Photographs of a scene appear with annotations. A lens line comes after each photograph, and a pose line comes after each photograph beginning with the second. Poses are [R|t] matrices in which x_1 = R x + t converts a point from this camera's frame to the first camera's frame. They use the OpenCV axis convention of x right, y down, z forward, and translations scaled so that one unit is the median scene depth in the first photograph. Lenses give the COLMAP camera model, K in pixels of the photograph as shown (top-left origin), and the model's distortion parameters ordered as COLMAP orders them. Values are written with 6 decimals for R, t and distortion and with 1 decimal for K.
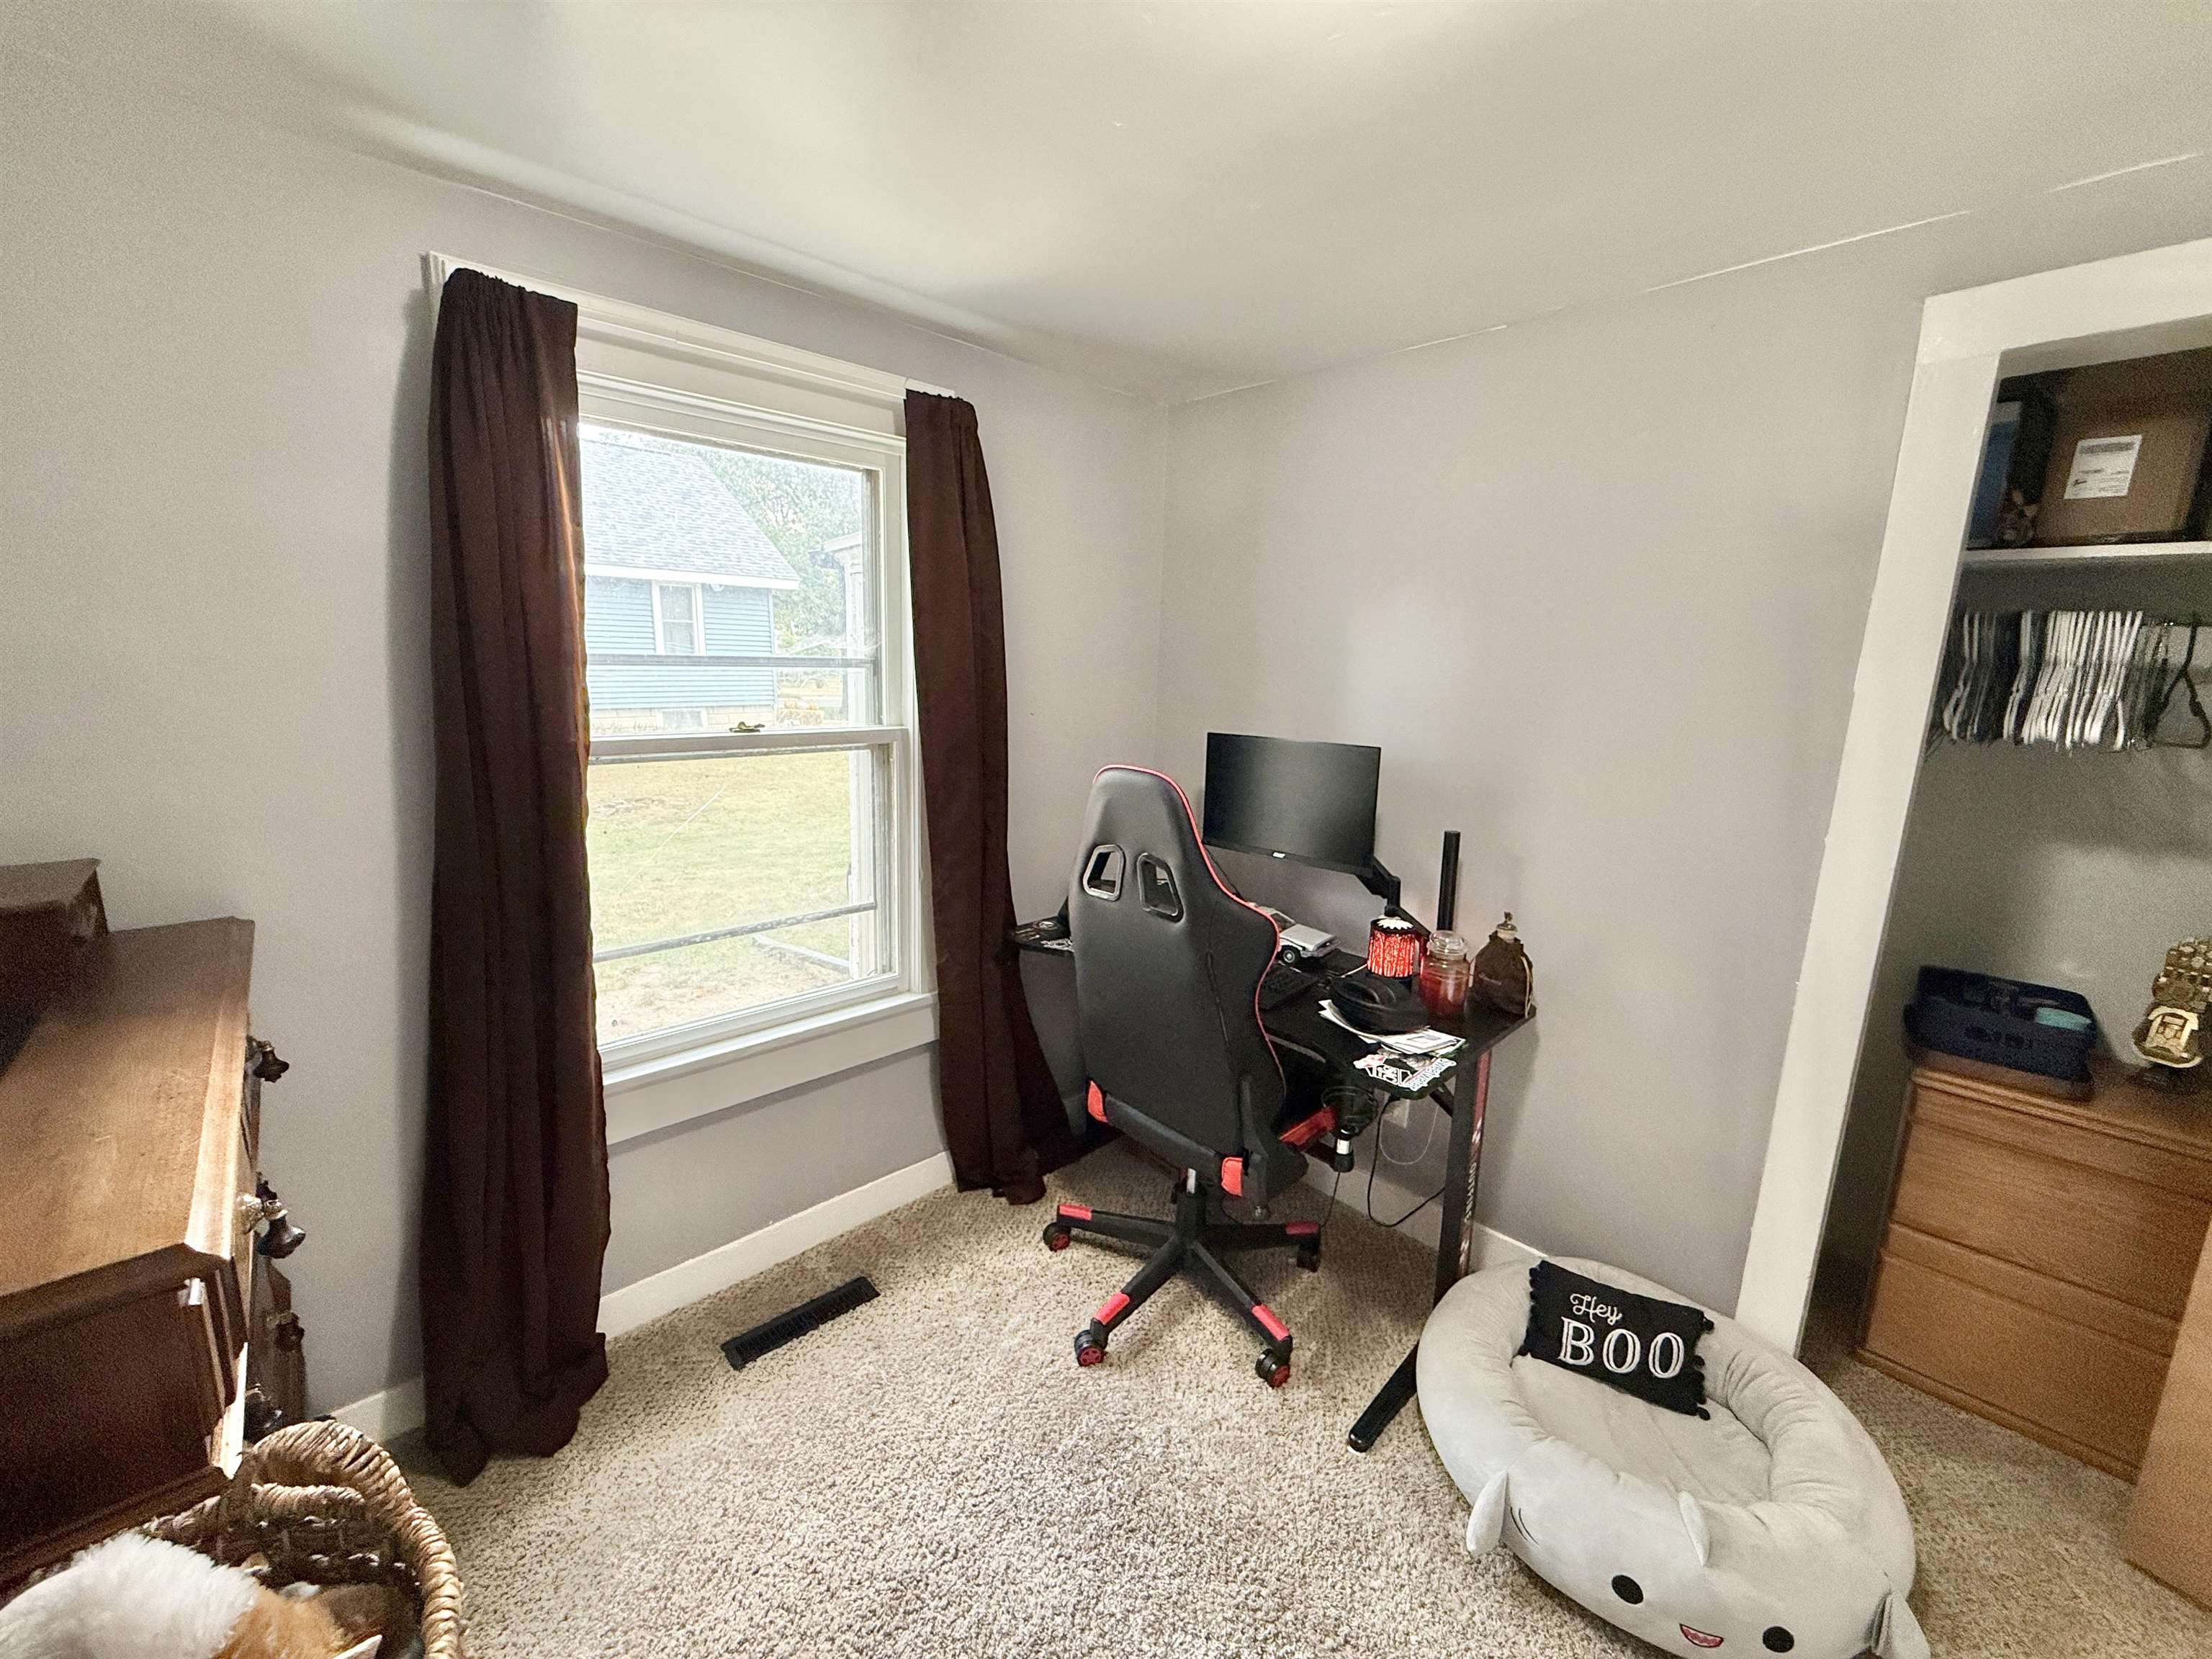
lens RADIAL K [[887.6, 0, 1092.4], [0, 887.6, 829.8], [0, 0, 1]] dist [0.003258, -0.000357]
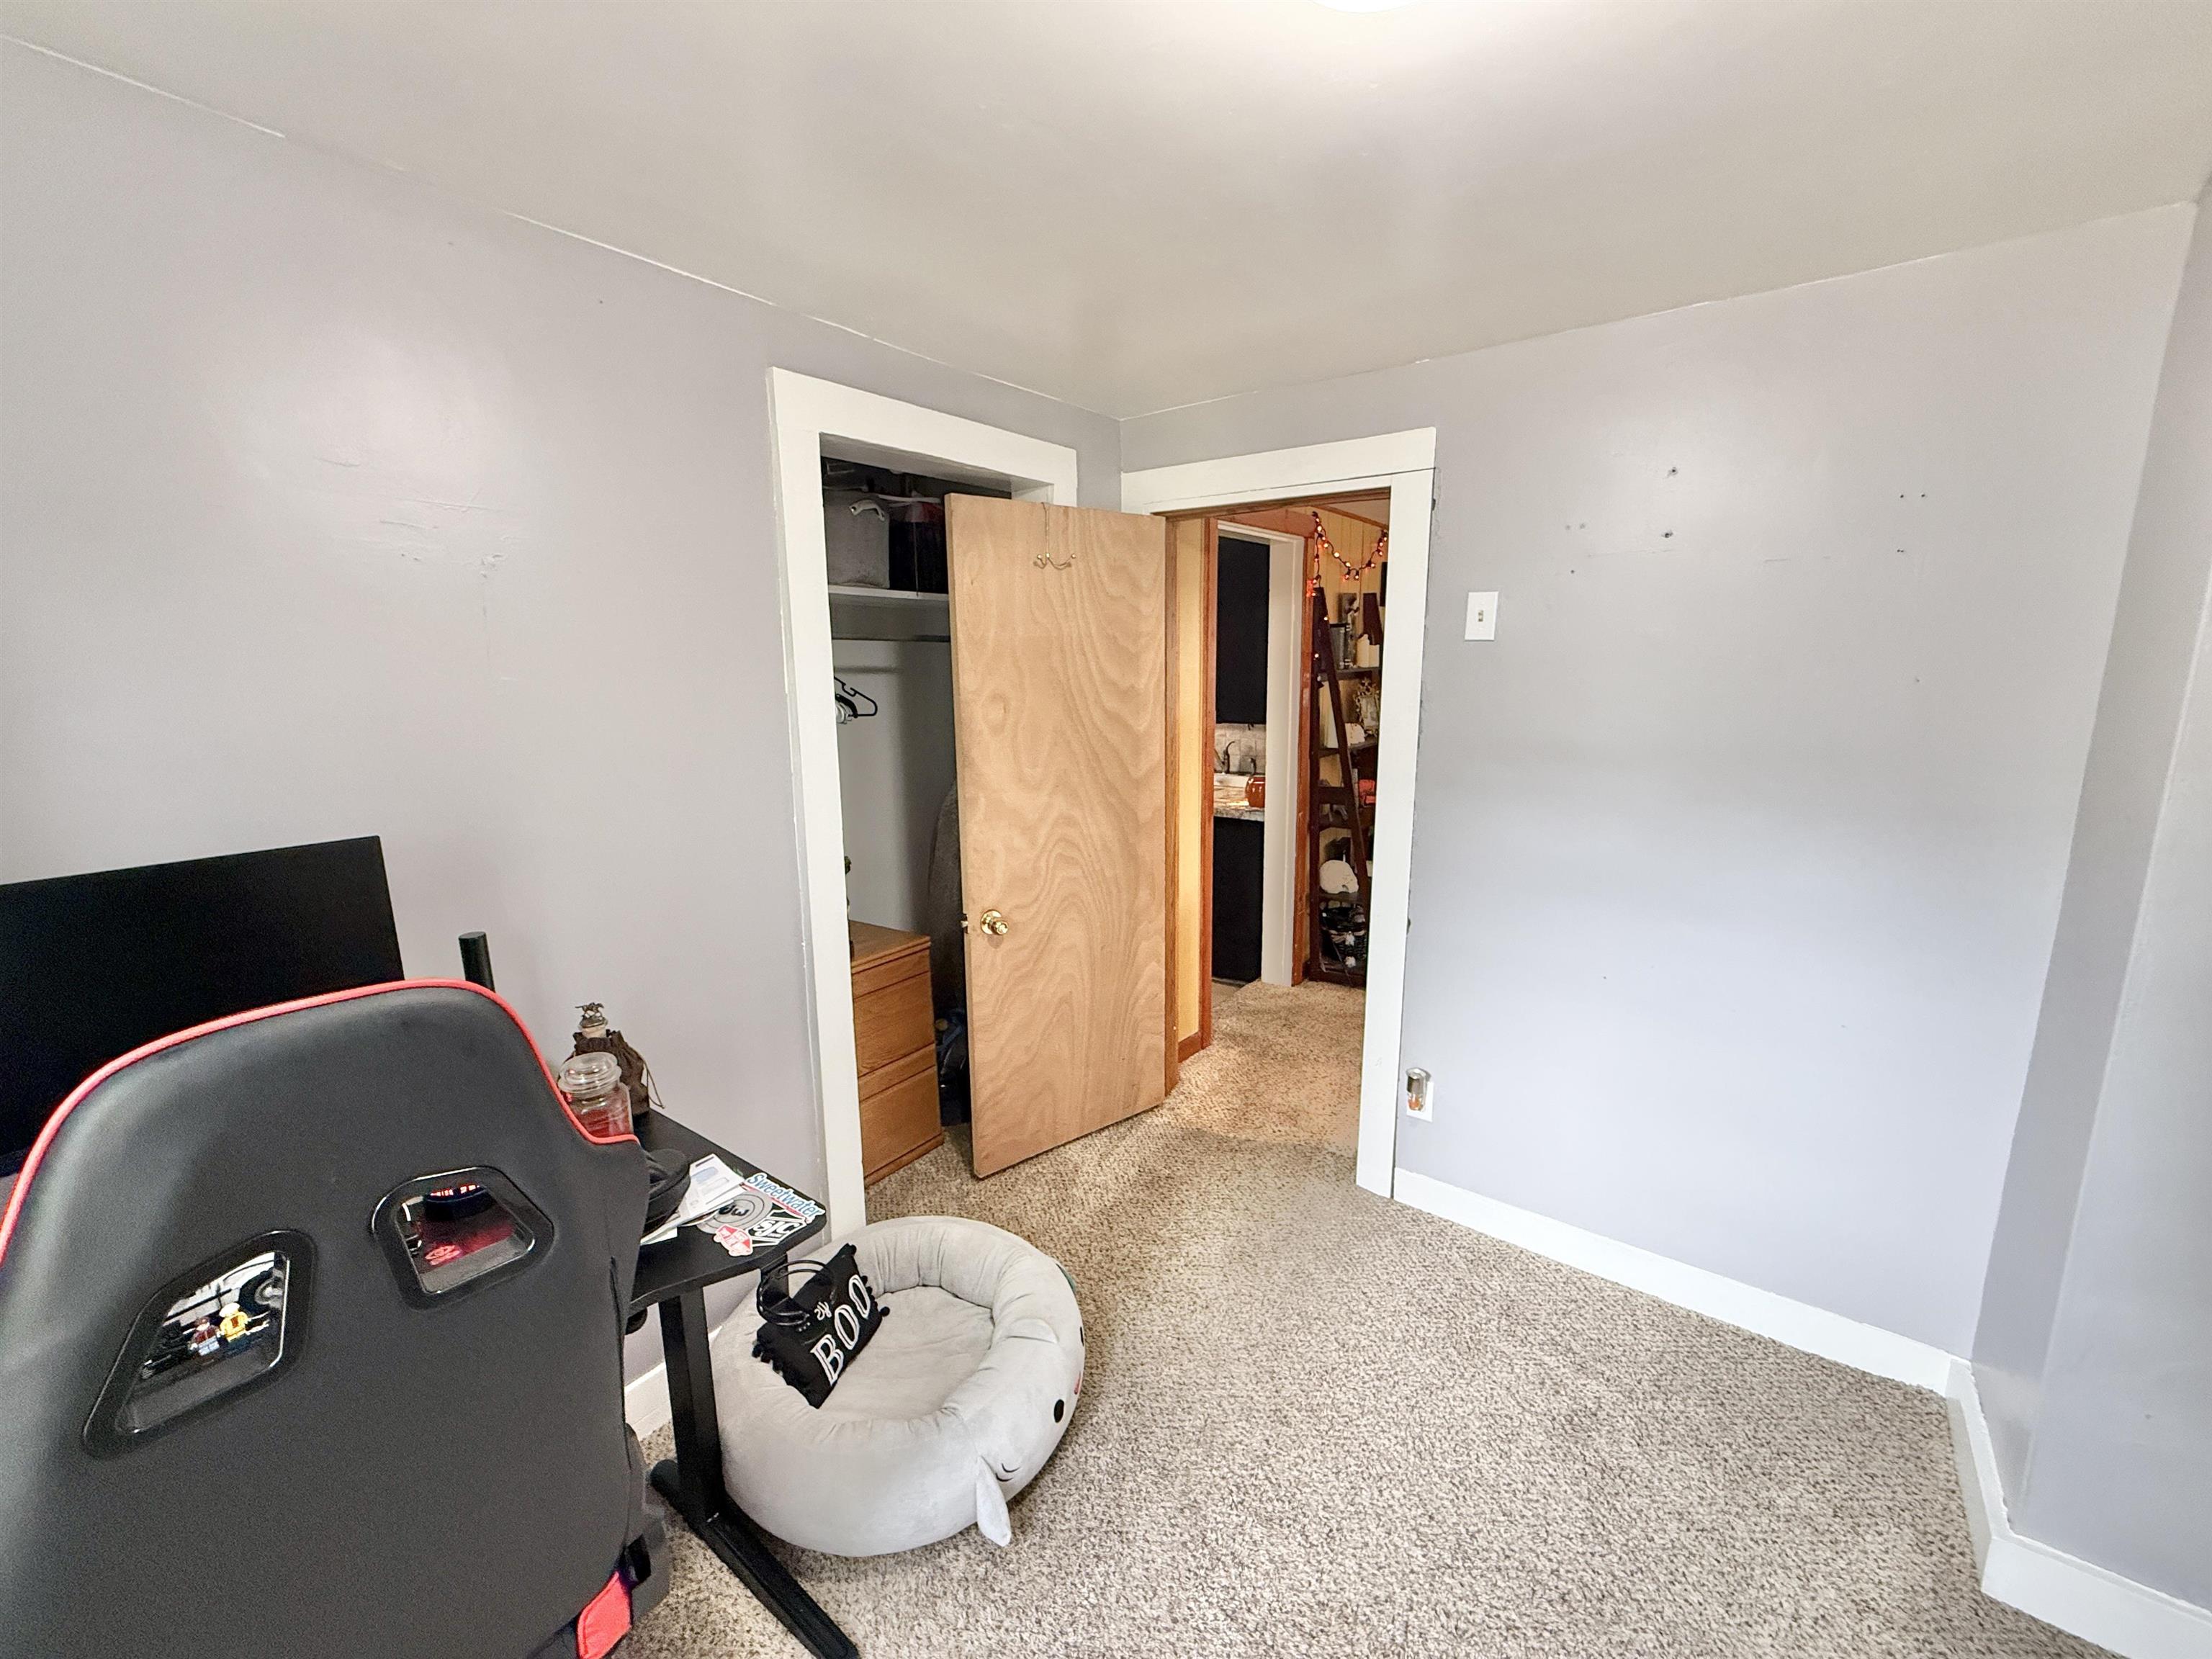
lens RADIAL K [[887.6, 0, 1106.2], [0, 887.6, 824.1], [0, 0, 1]] dist [0.003258, -0.000357]
pose [[-0.169888, -0.202503, 0.964433, -0.330762], [0.177895, 0.956279, 0.232128, -0.161681], [-0.969274, 0.211004, -0.126436, 0.666684]]
